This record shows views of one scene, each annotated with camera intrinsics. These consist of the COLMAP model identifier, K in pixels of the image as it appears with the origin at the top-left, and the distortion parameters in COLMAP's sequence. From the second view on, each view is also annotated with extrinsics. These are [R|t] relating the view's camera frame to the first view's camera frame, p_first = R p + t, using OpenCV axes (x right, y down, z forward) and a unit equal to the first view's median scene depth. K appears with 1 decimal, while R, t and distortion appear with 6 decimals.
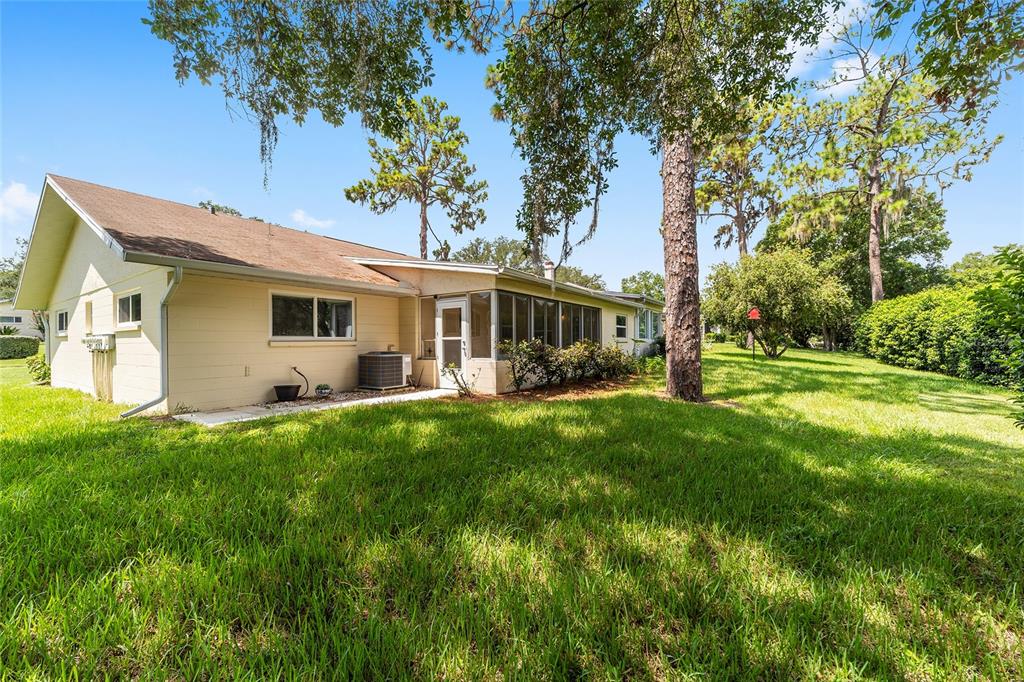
lens RADIAL K [[392.3, 0, 511.4], [0, 392.3, 342.7], [0, 0, 1]] dist [-0.019558, 0.008823]
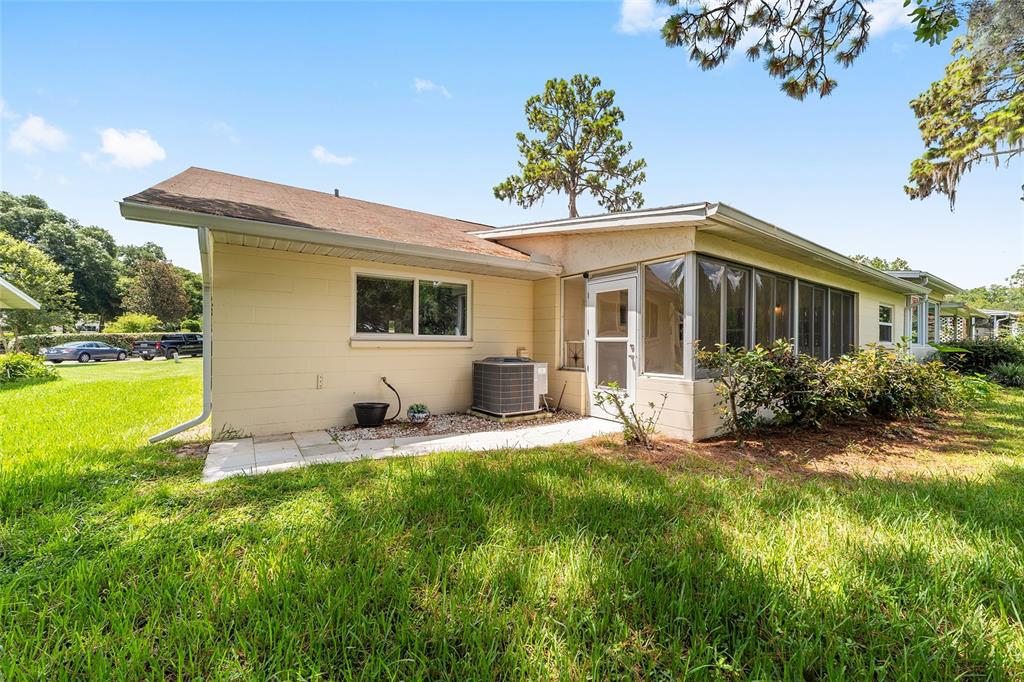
lens RADIAL K [[392.3, 0, 511.4], [0, 392.3, 342.7], [0, 0, 1]] dist [-0.019558, 0.008823]
pose [[0.931354, 0.014459, -0.363827, -0.066986], [-0.015740, 0.999876, -0.000554, -0.002545], [0.363774, 0.006243, 0.931466, 0.331969]]
